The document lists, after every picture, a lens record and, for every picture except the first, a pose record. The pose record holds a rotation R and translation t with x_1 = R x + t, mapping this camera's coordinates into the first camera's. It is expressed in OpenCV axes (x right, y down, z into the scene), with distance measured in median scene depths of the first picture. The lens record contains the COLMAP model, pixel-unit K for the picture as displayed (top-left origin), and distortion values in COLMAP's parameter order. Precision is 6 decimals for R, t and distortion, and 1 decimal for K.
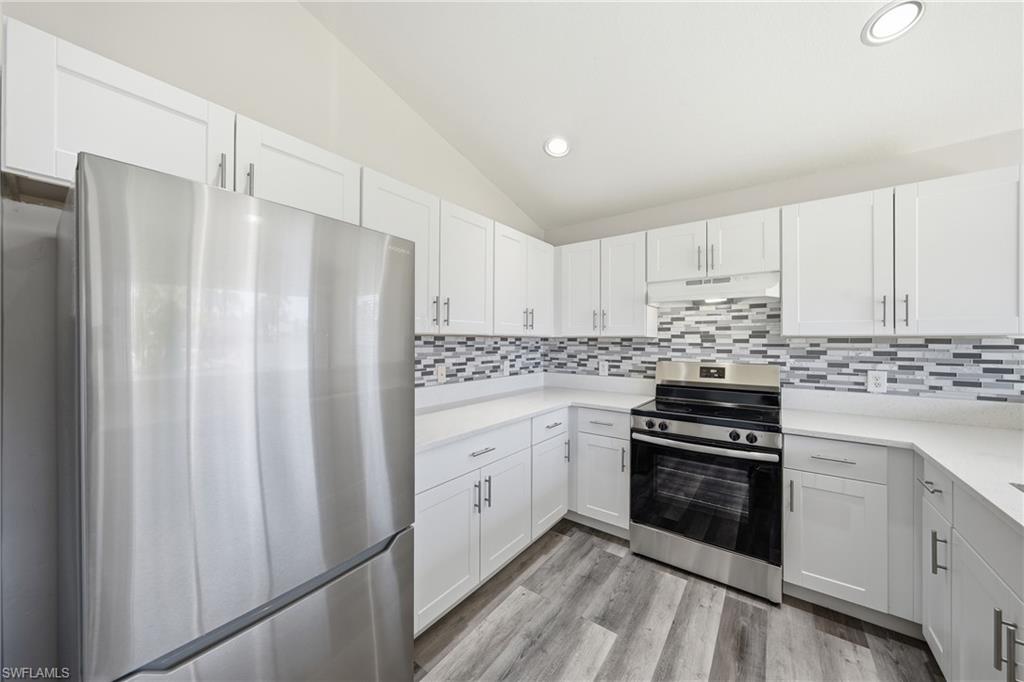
lens RADIAL K [[351.9, 0, 515.2], [0, 351.9, 340.0], [0, 0, 1]] dist [-0.001775, 0.000191]
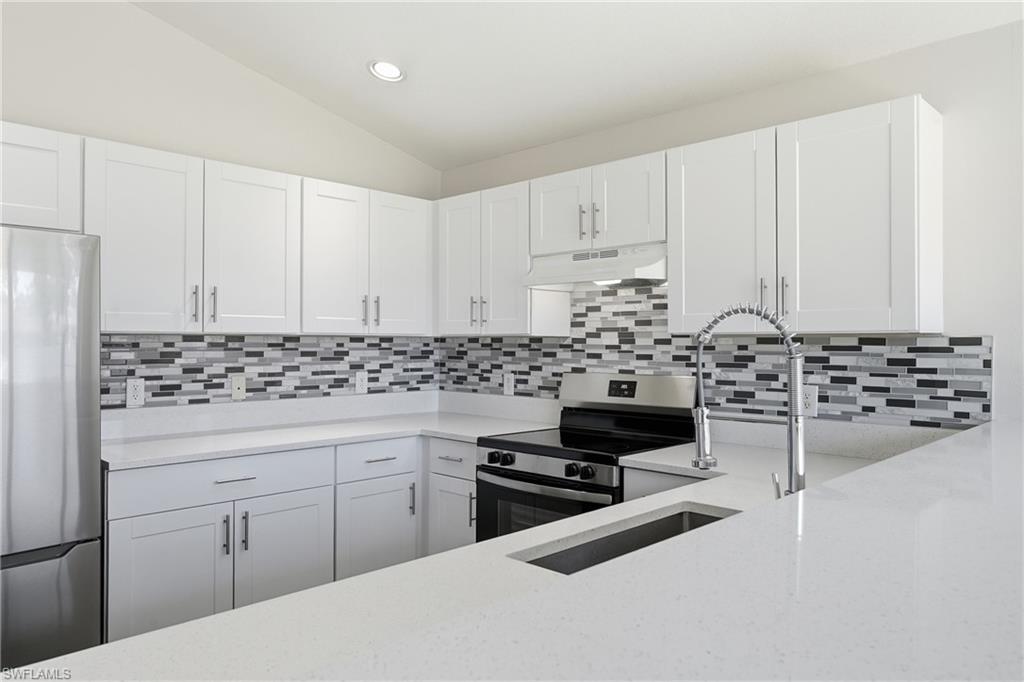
lens RADIAL K [[703.1, 0, 512.4], [0, 703.1, 339.9], [0, 0, 1]] dist [0.013939, -0.007302]
pose [[0.990812, -0.001612, -0.135240, 0.573304], [0.001198, 0.999994, -0.003139, 0.003336], [0.135244, 0.002948, 0.990808, -0.386298]]
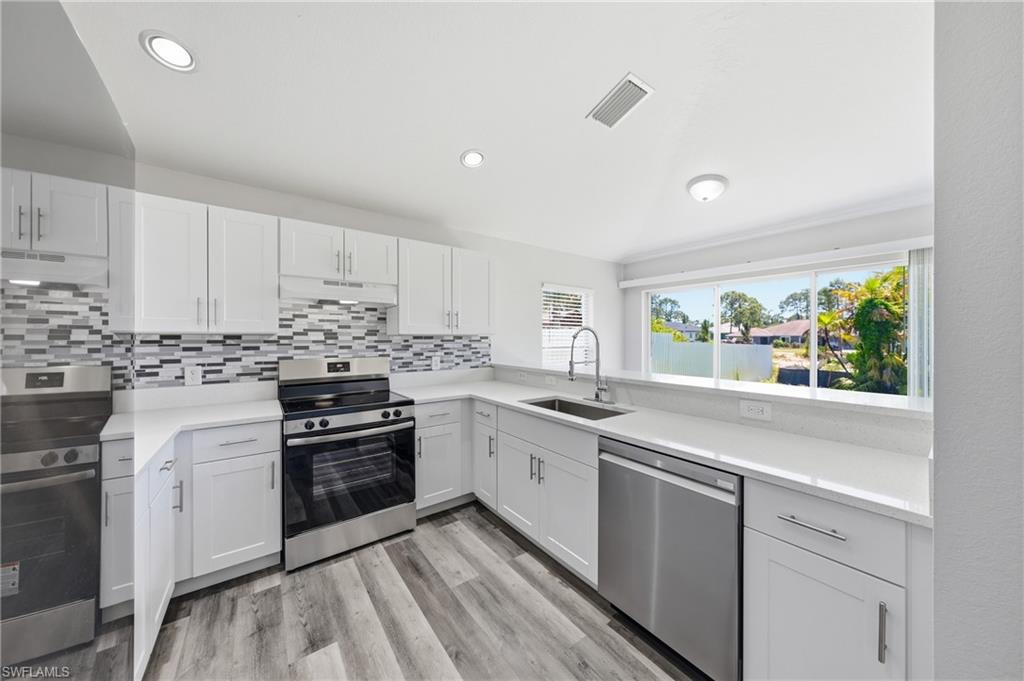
lens RADIAL K [[344.5, 0, 511.9], [0, 344.5, 339.7], [0, 0, 1]] dist [0.001110, 0.000119]
pose [[0.291475, -0.009046, 0.956536, -0.331481], [0.000243, 0.999956, 0.009382, -0.002924], [-0.956579, -0.002502, 0.291464, 0.184413]]
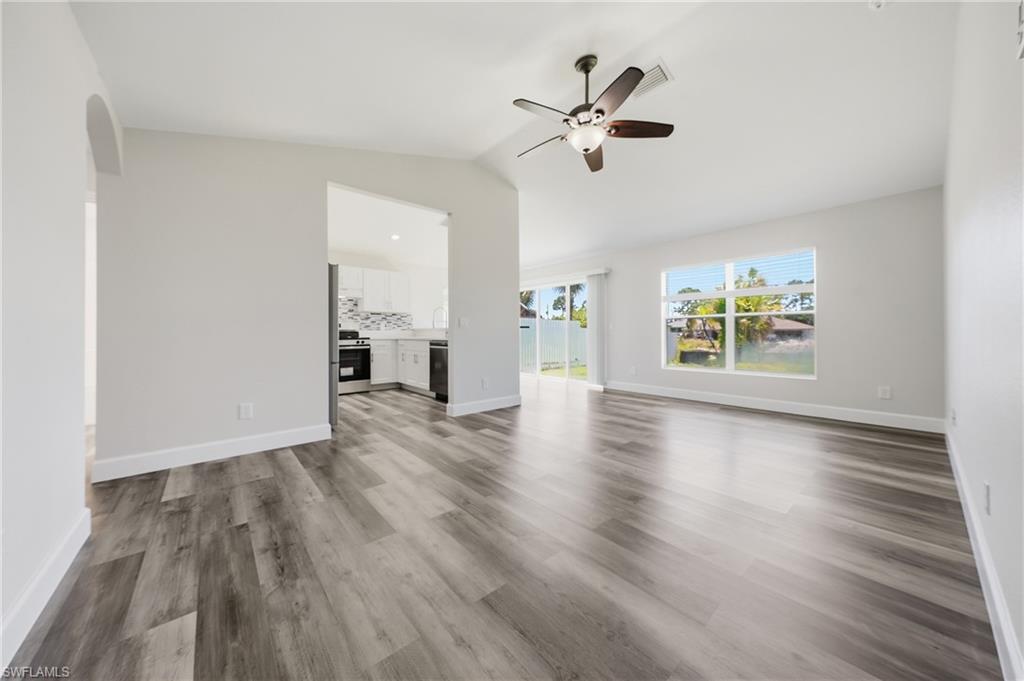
lens RADIAL K [[351.9, 0, 514.7], [0, 351.9, 332.6], [0, 0, 1]] dist [-0.001775, 0.000191]
pose [[0.213006, -0.002173, 0.977048, -1.703181], [0.003483, 0.999993, 0.001465, 0.154169], [-0.977045, 0.003091, 0.213012, -0.806880]]
